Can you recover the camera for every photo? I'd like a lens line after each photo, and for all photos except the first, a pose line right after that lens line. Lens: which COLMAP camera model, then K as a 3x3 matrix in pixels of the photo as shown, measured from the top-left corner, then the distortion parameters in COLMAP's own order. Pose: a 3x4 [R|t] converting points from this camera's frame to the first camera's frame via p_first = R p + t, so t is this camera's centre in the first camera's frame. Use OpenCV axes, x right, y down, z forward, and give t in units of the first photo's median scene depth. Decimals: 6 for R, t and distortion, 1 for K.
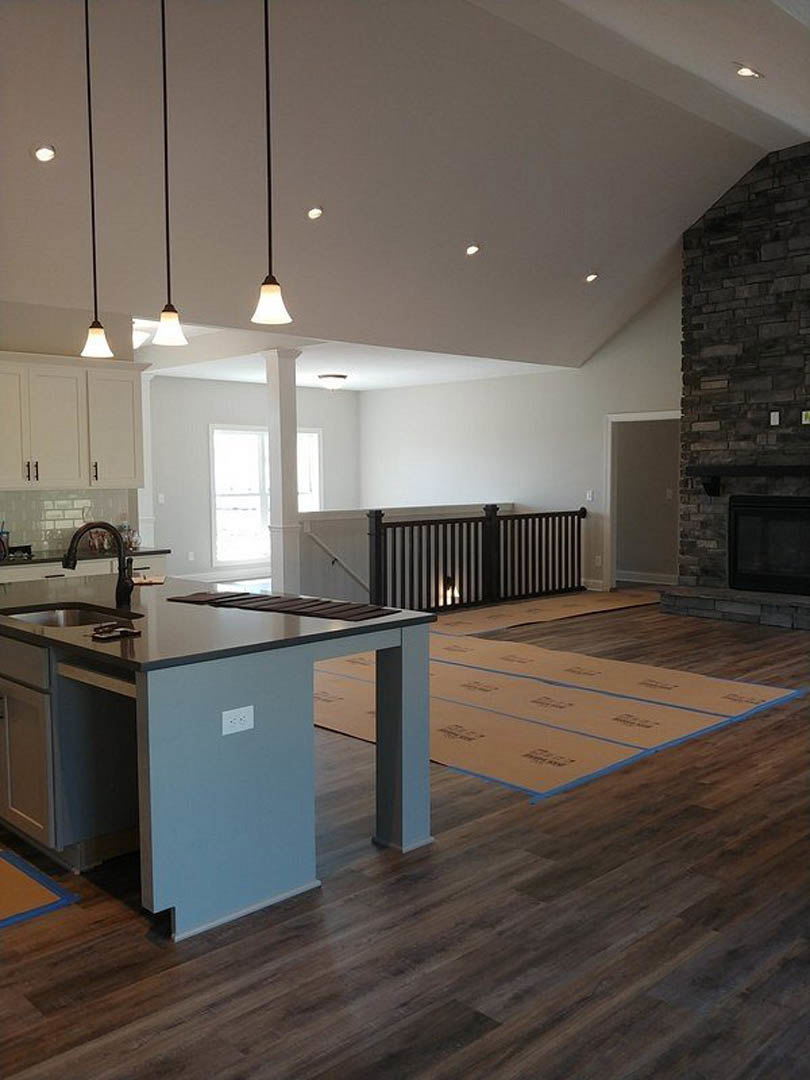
lens RADIAL K [[941.4, 0, 405.0], [0, 941.4, 540.0], [0, 0, 1]] dist [0.100784, -0.180707]
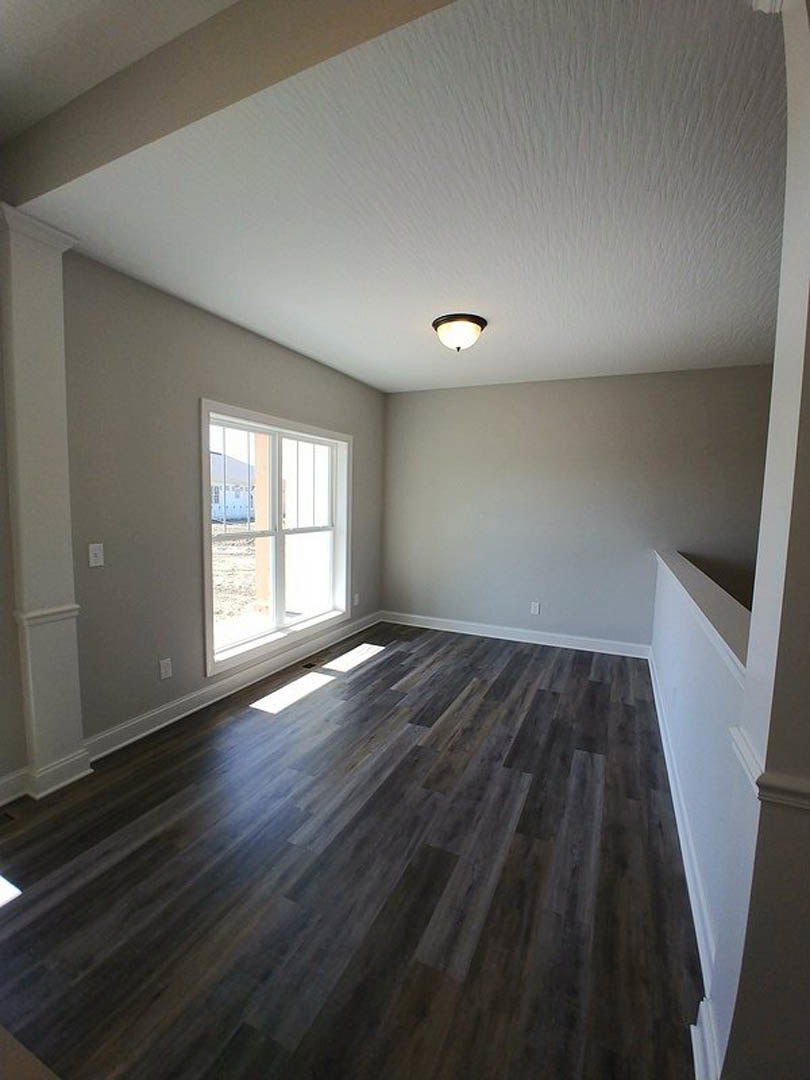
lens RADIAL K [[463.7, 0, 406.8], [0, 463.7, 546.4], [0, 0, 1]] dist [-0.025761, 0.000003]
pose [[0.937462, -0.005160, 0.348049, -0.226686], [-0.005275, 0.999565, 0.029029, -0.062188], [-0.348047, -0.029049, 0.937027, 0.868503]]
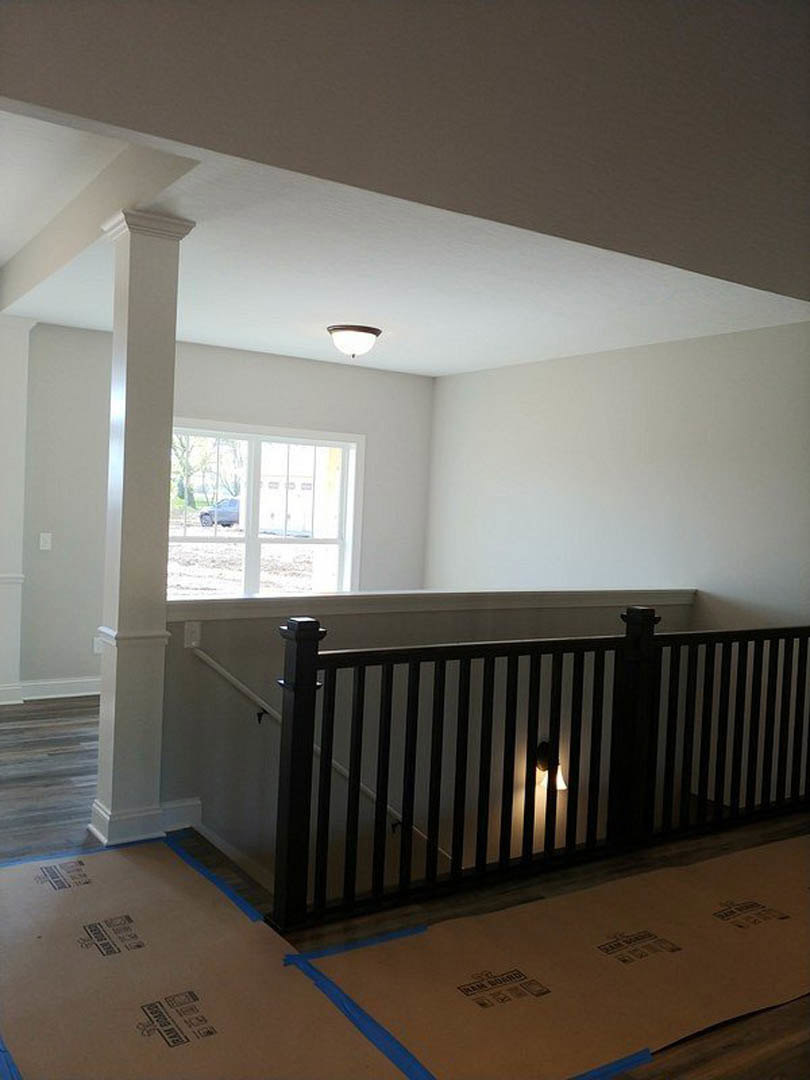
lens RADIAL K [[941.4, 0, 405.0], [0, 941.4, 540.0], [0, 0, 1]] dist [0.100784, -0.180707]
pose [[0.980067, 0.059533, -0.189537, 0.065667], [-0.066823, 0.997242, -0.032296, -0.046790], [0.187092, 0.044318, 0.981342, 0.557995]]
